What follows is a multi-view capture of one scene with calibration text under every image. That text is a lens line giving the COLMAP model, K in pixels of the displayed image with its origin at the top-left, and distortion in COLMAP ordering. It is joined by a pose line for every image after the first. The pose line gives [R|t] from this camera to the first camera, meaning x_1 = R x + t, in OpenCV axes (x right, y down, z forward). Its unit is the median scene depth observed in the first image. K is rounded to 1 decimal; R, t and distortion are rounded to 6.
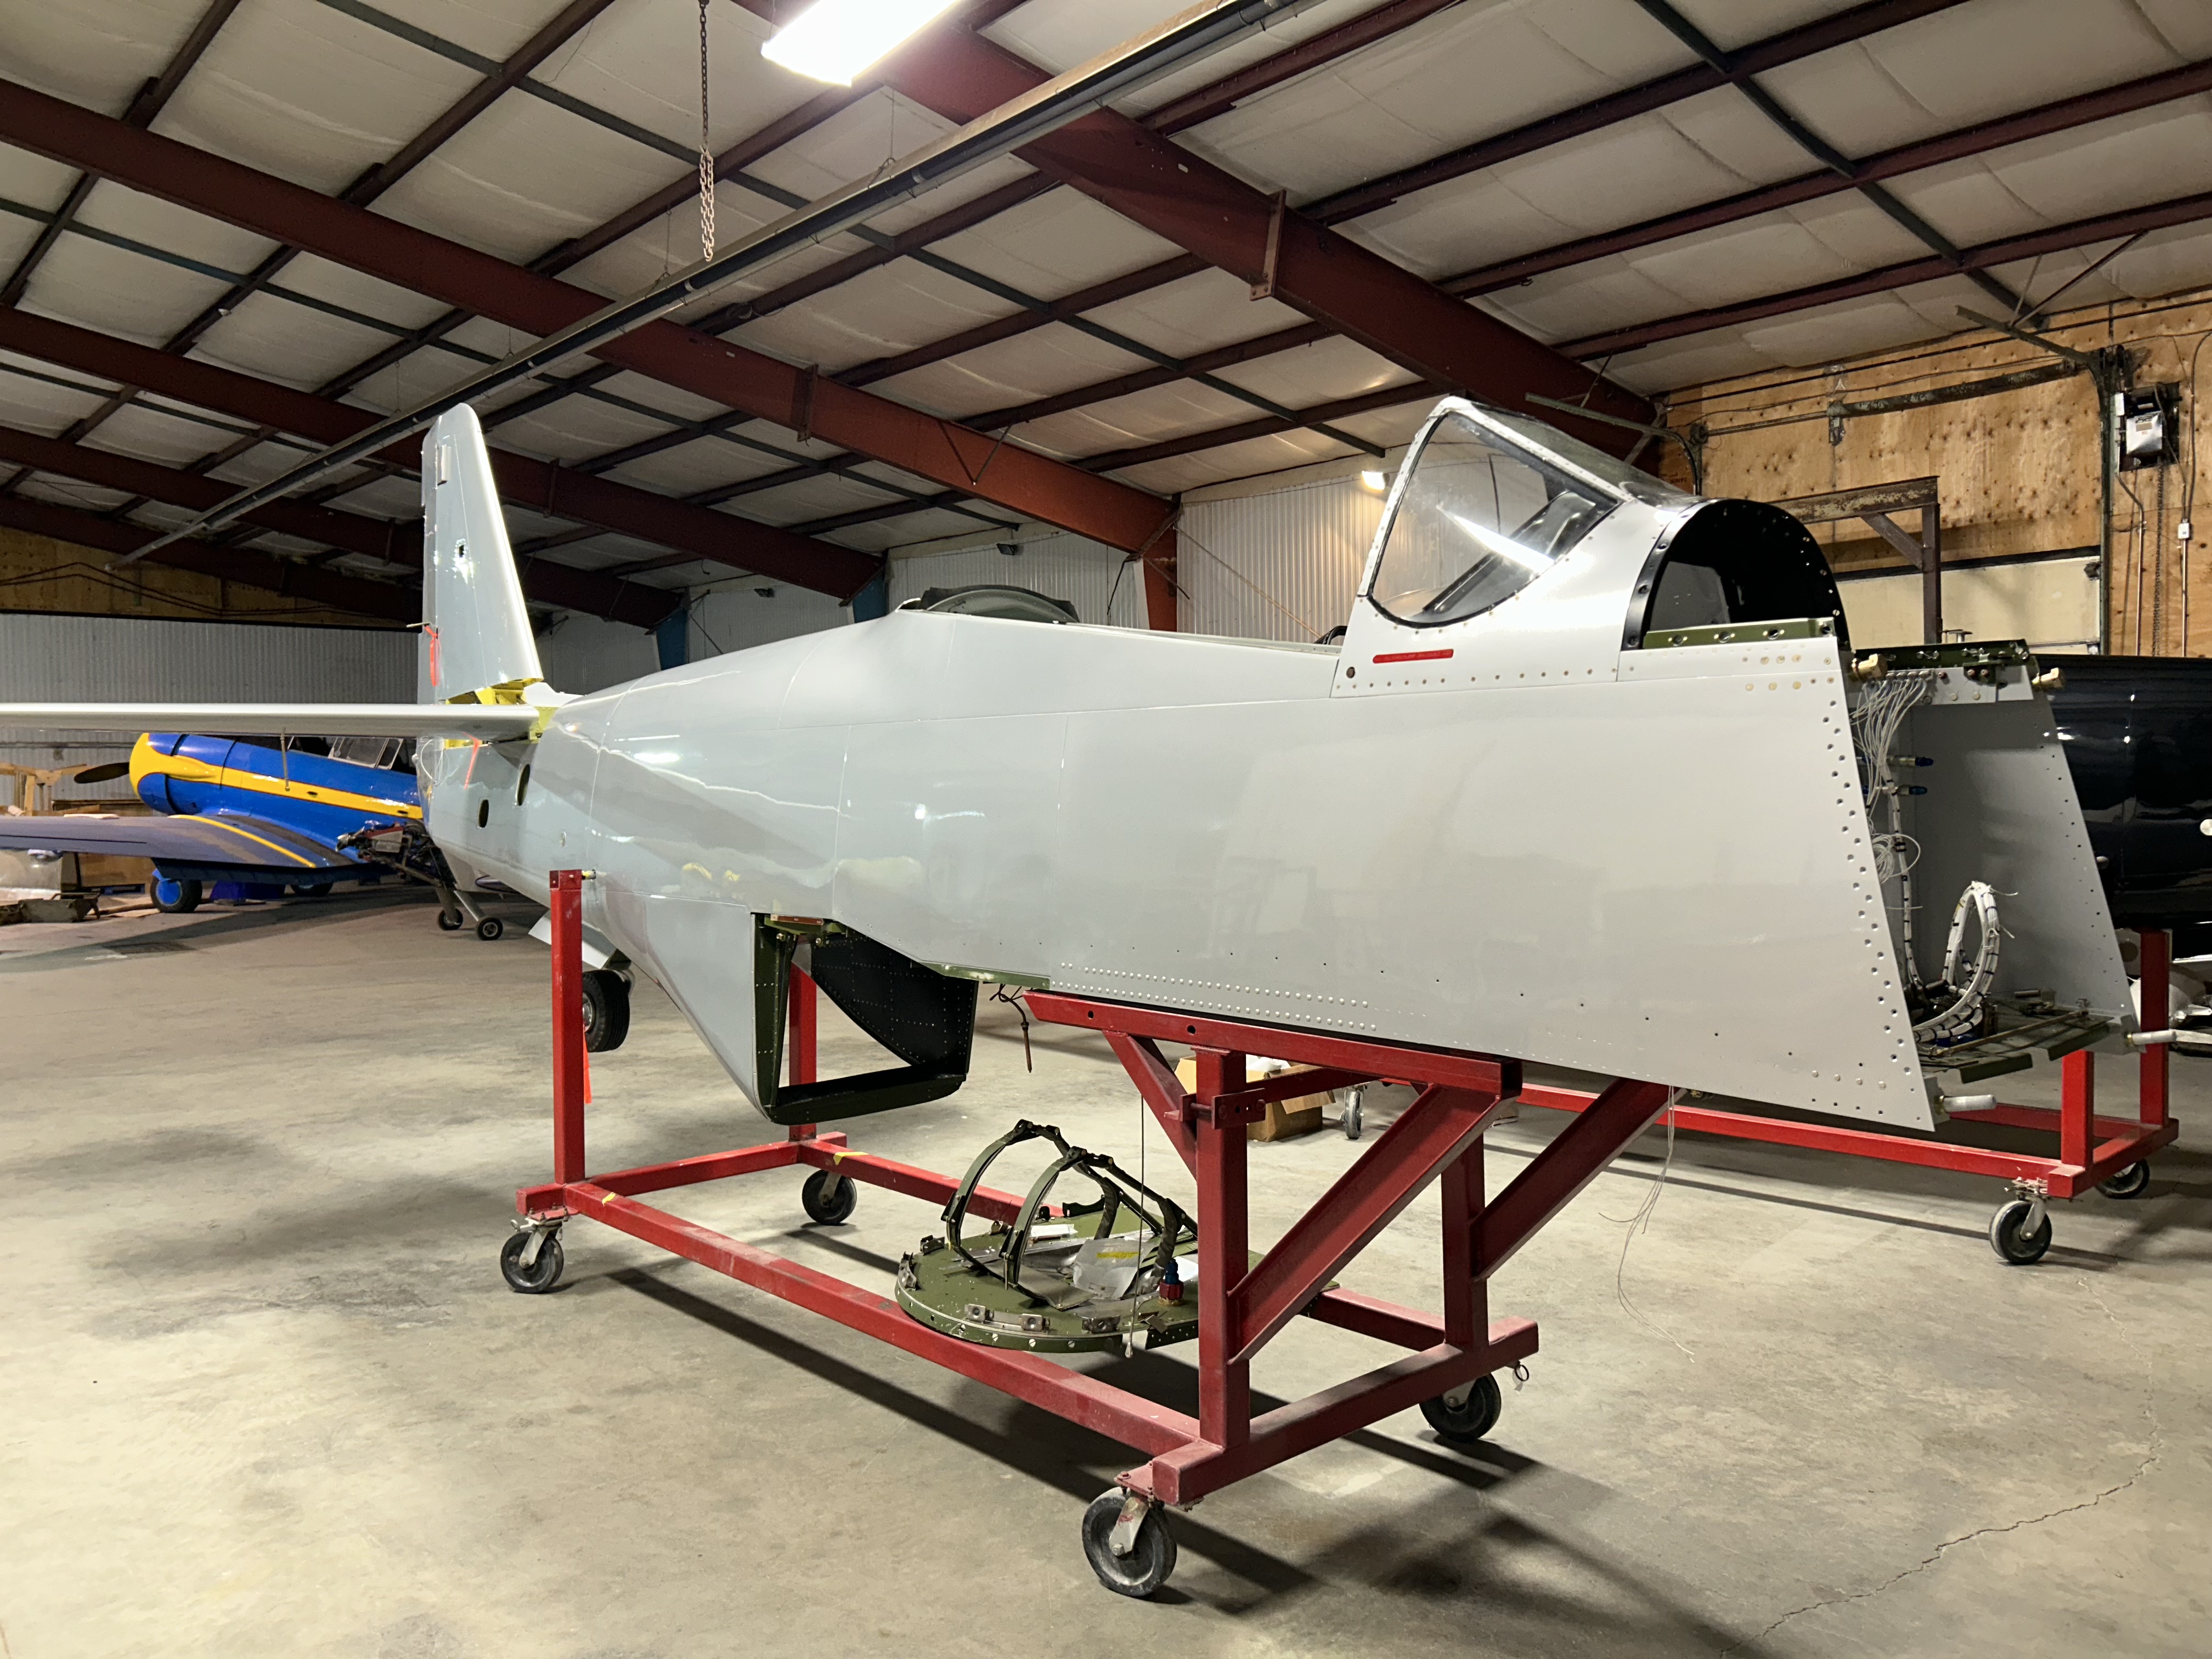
lens RADIAL K [[1641.0, 0, 1106.0], [0, 1641.0, 829.5], [0, 0, 1]] dist [0.014449, -0.011758]
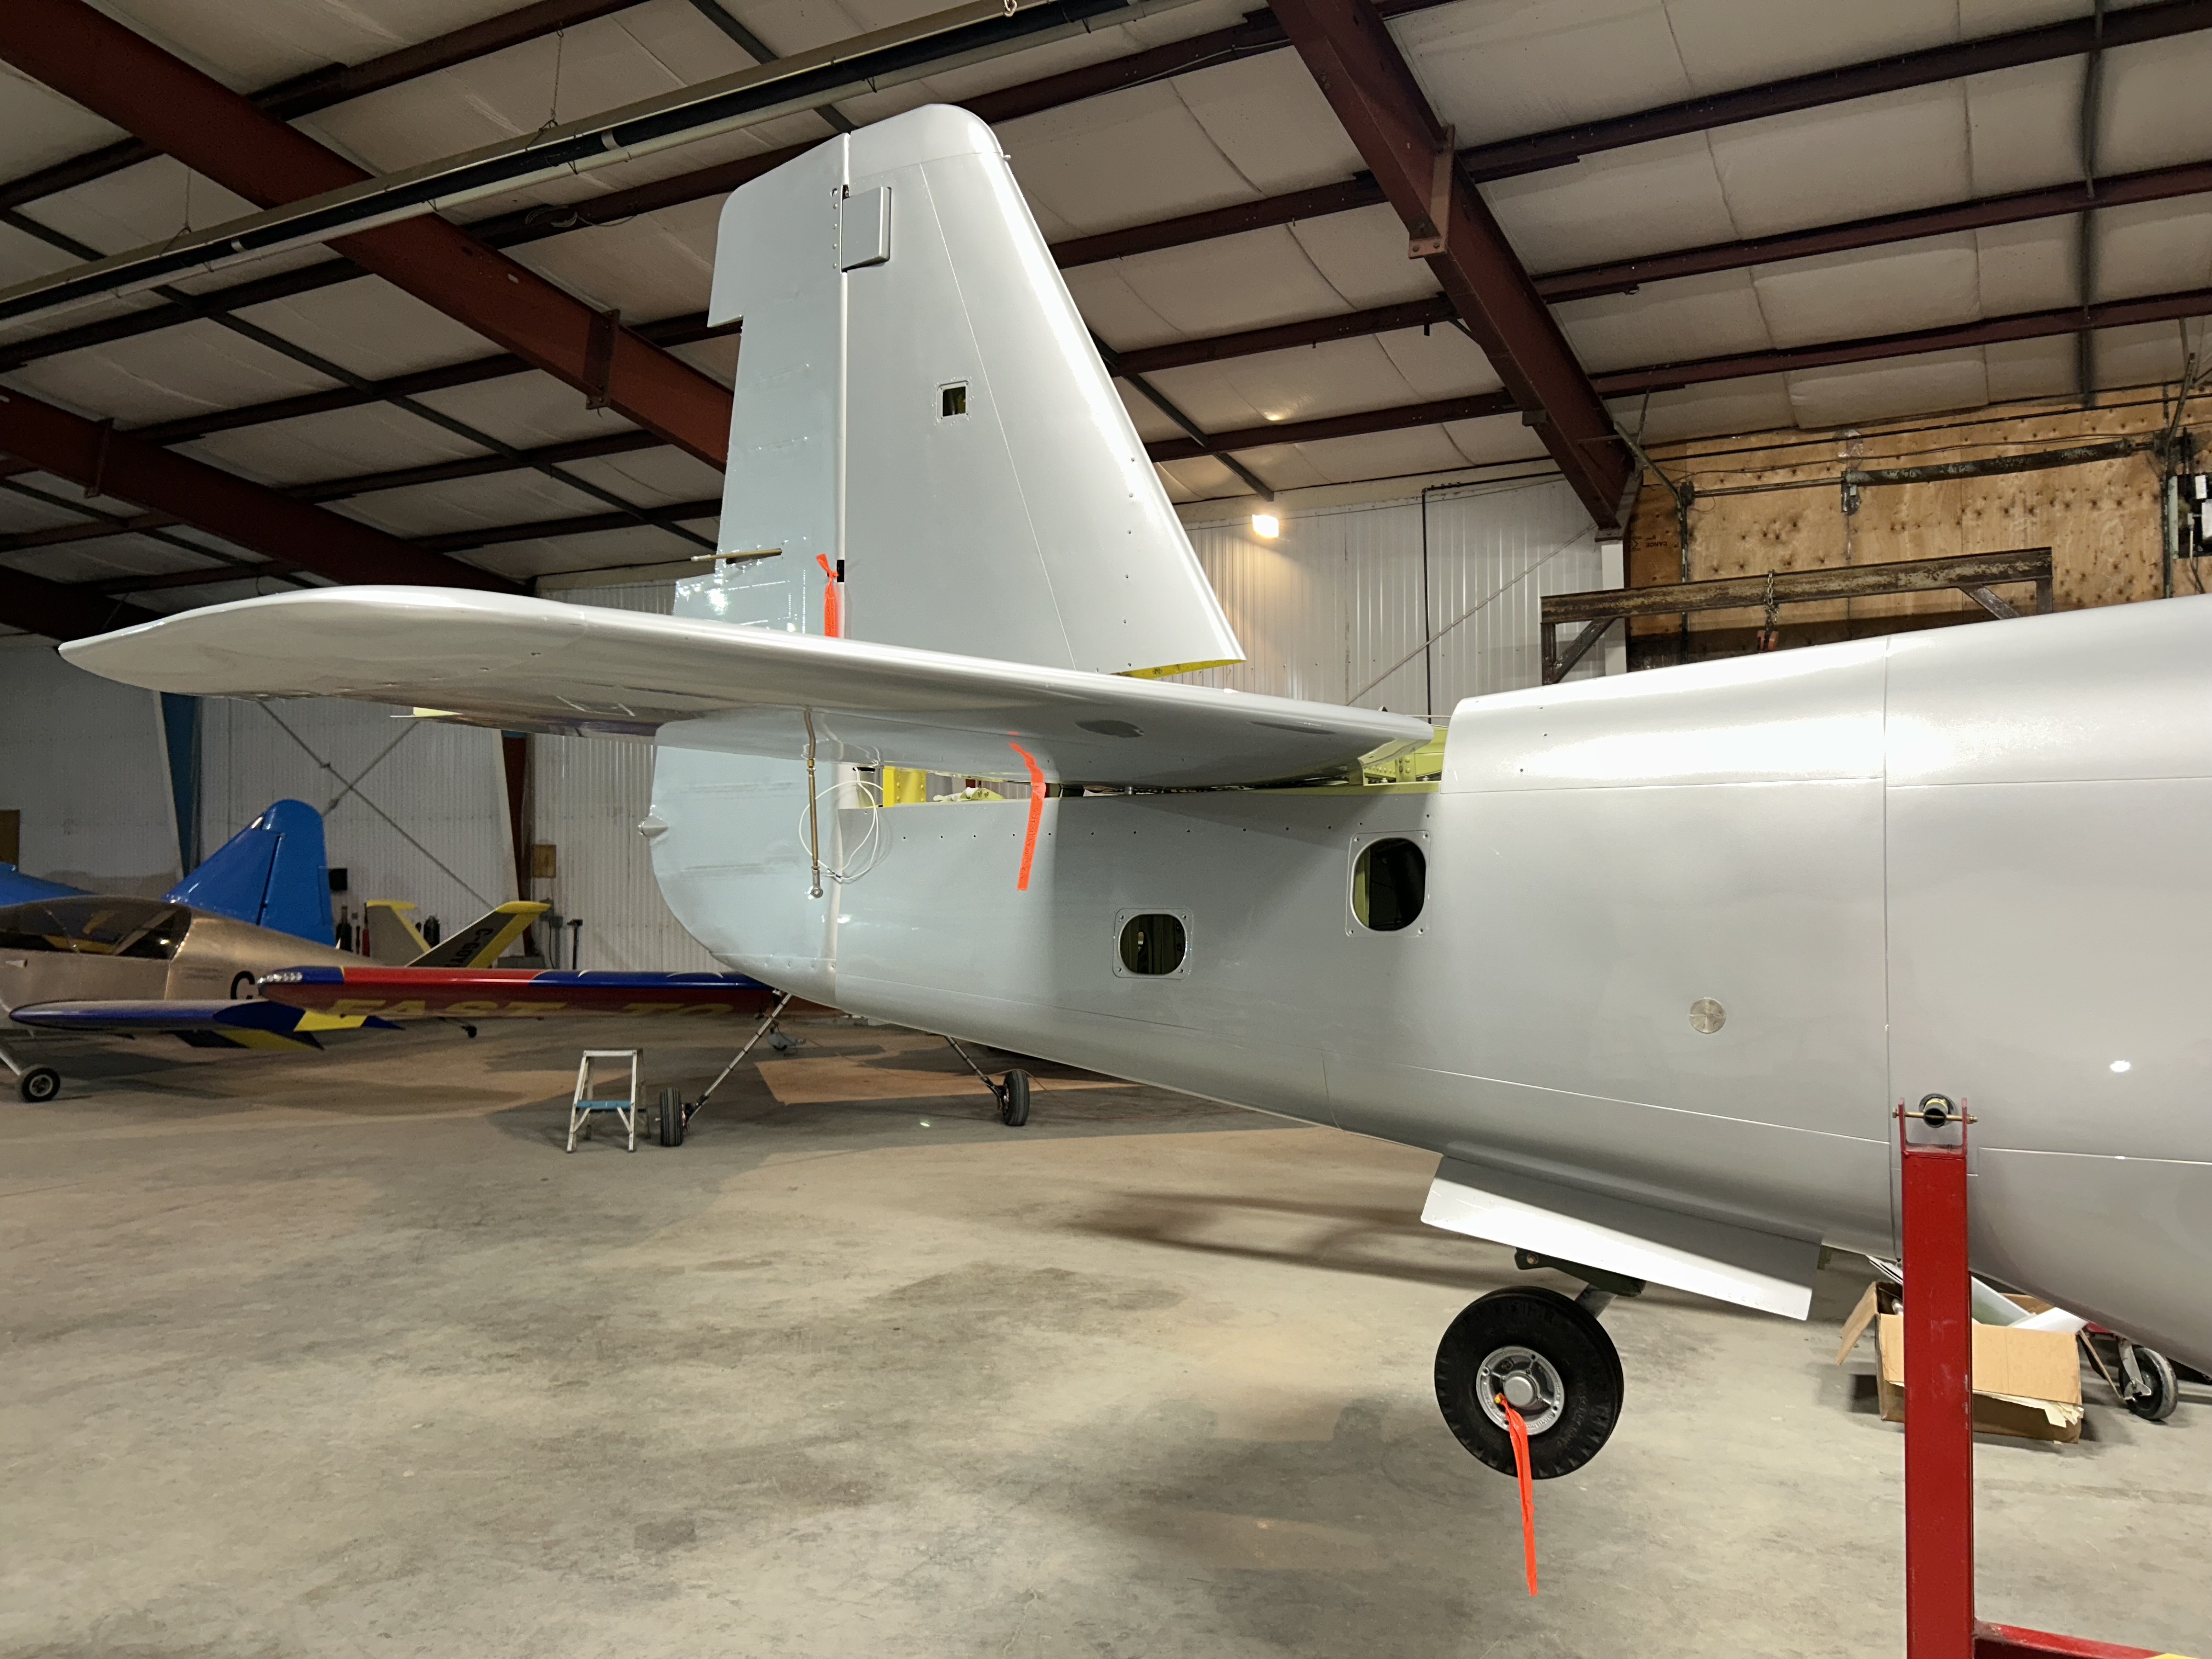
lens RADIAL K [[1683.2, 0, 1109.9], [0, 1683.2, 848.7], [0, 0, 1]] dist [0.015651, -0.016395]
pose [[0.940056, 0.013174, 0.340765, -0.274817], [0.002768, 0.998926, -0.046256, -0.003964], [-0.341009, 0.044426, 0.939010, 0.268207]]
